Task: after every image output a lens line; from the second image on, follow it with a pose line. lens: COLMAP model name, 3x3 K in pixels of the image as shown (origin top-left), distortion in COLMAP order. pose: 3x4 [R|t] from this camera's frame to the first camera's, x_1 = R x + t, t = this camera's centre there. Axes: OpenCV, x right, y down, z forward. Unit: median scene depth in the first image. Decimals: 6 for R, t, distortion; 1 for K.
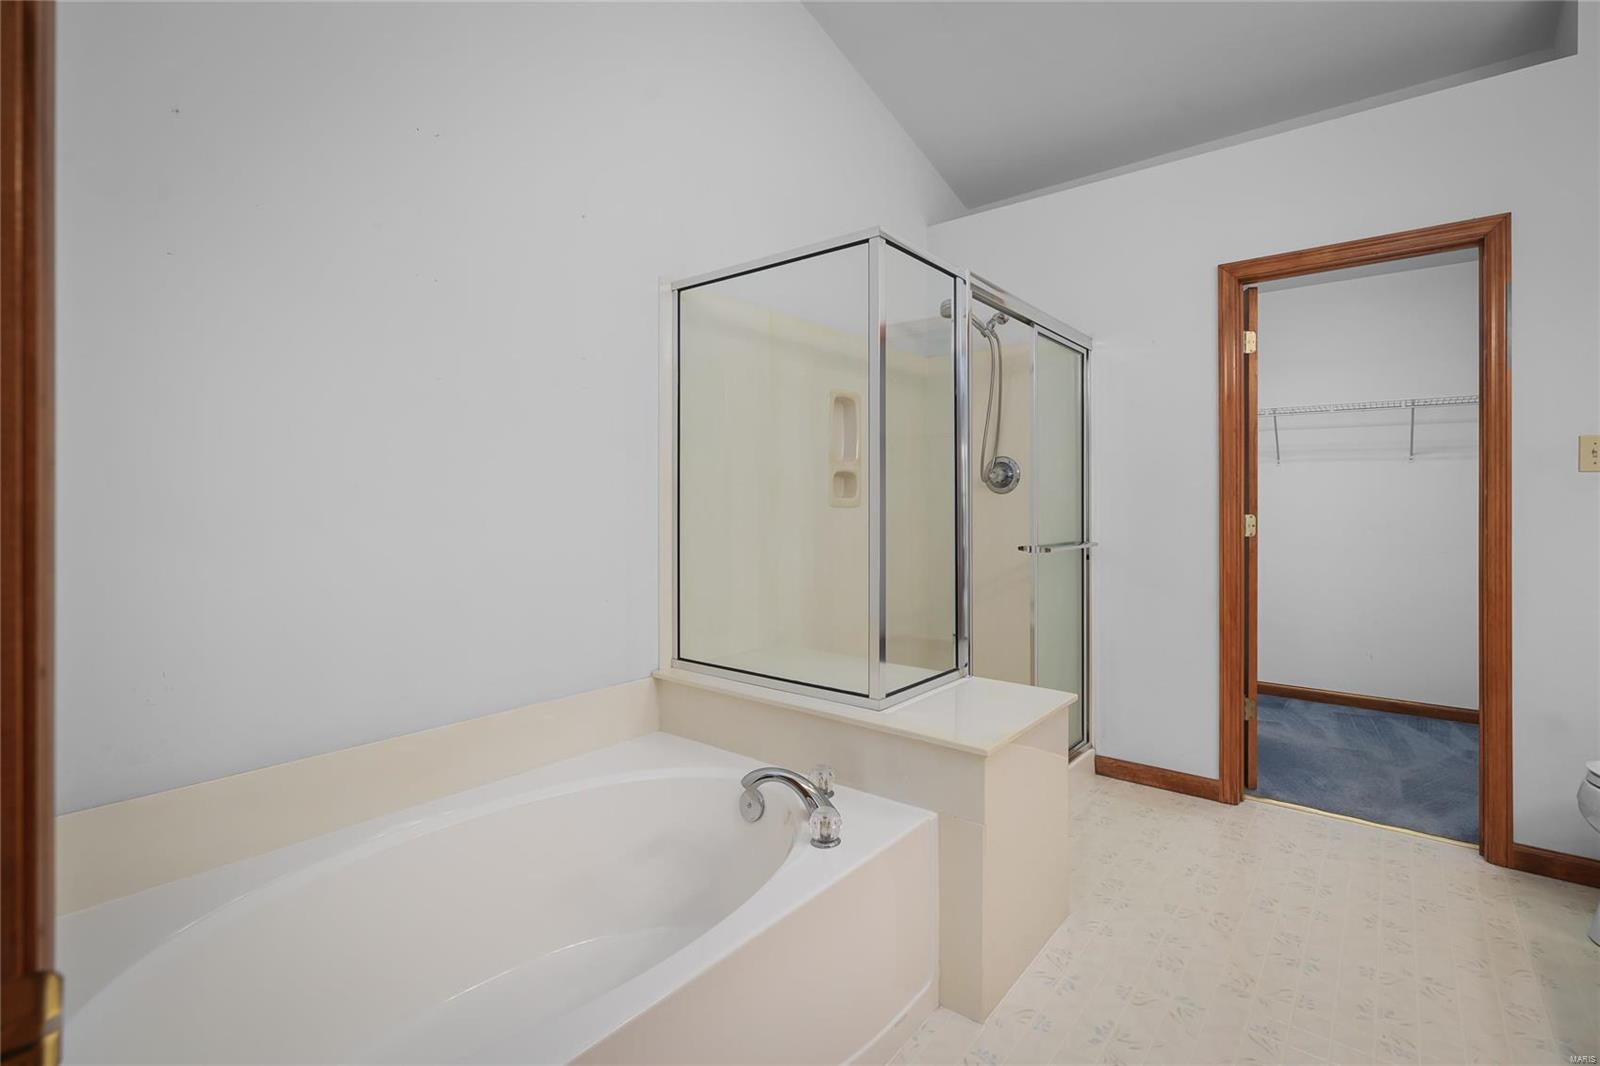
lens RADIAL K [[724.7, 0, 809.2], [0, 724.7, 512.6], [0, 0, 1]] dist [0.001171, 0.000158]
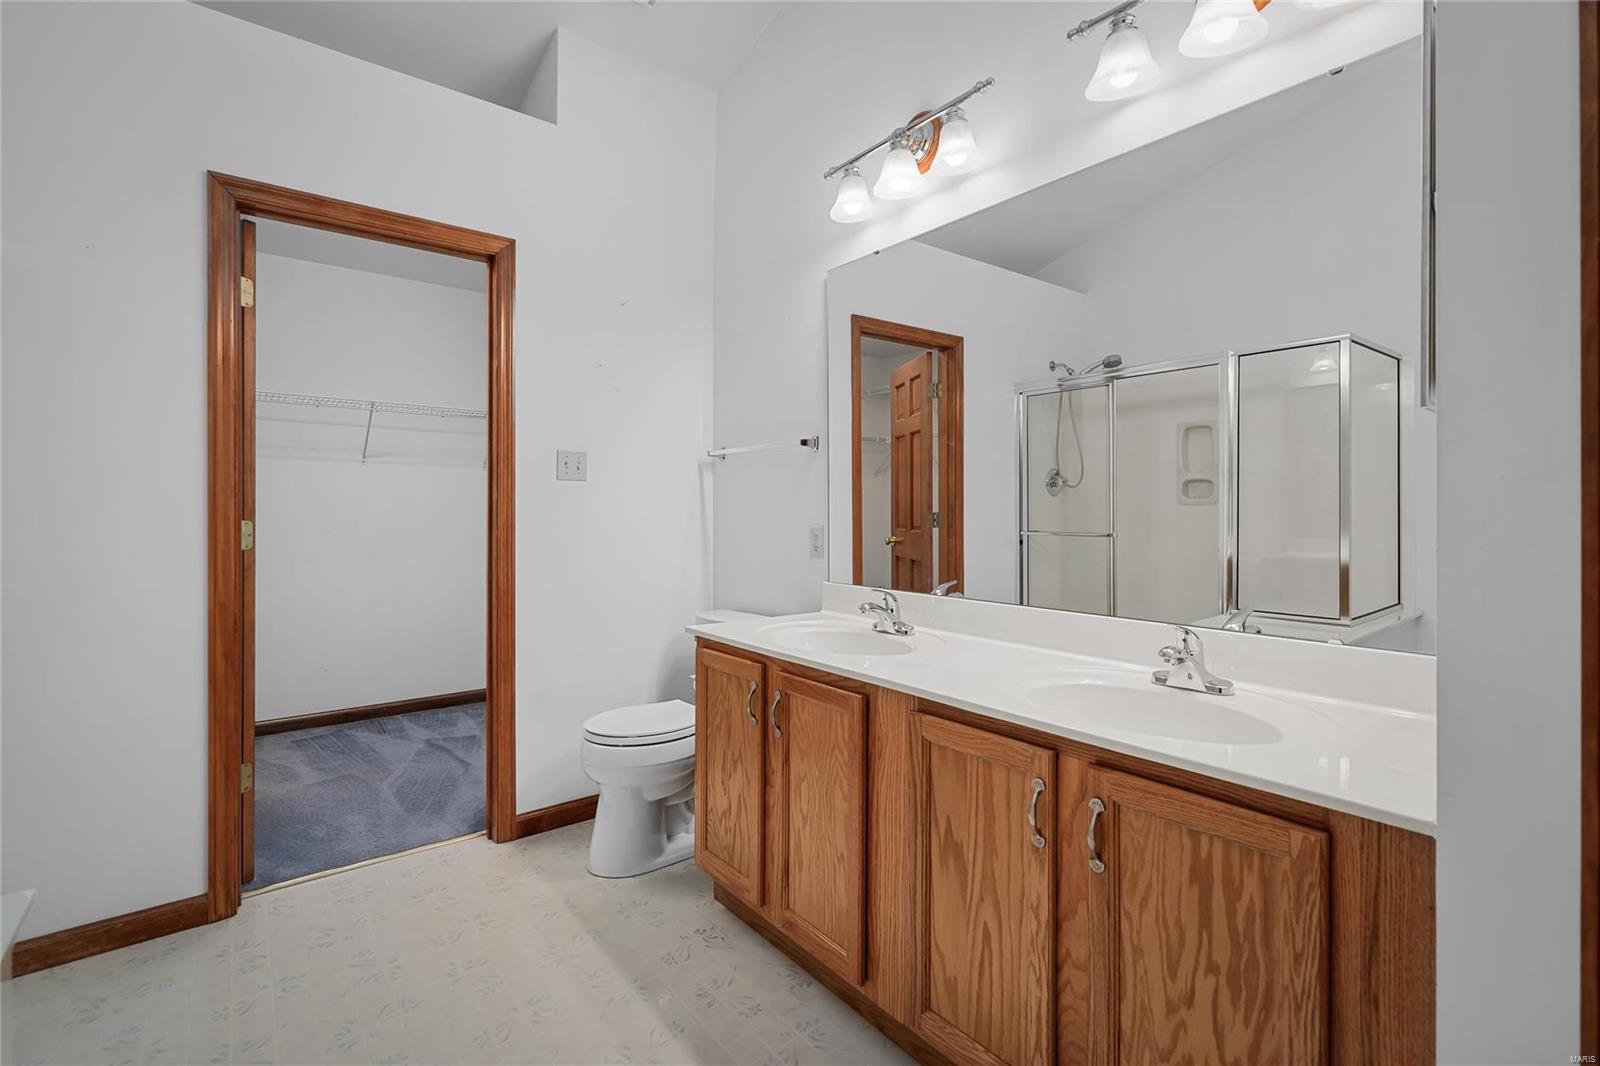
lens RADIAL K [[724.7, 0, 809.2], [0, 724.7, 512.6], [0, 0, 1]] dist [0.001171, 0.000158]
pose [[0.222419, -0.005252, 0.974937, 0.000863], [0.009907, 0.999946, 0.003127, -0.002509], [-0.974901, 0.008964, 0.222459, 0.265026]]
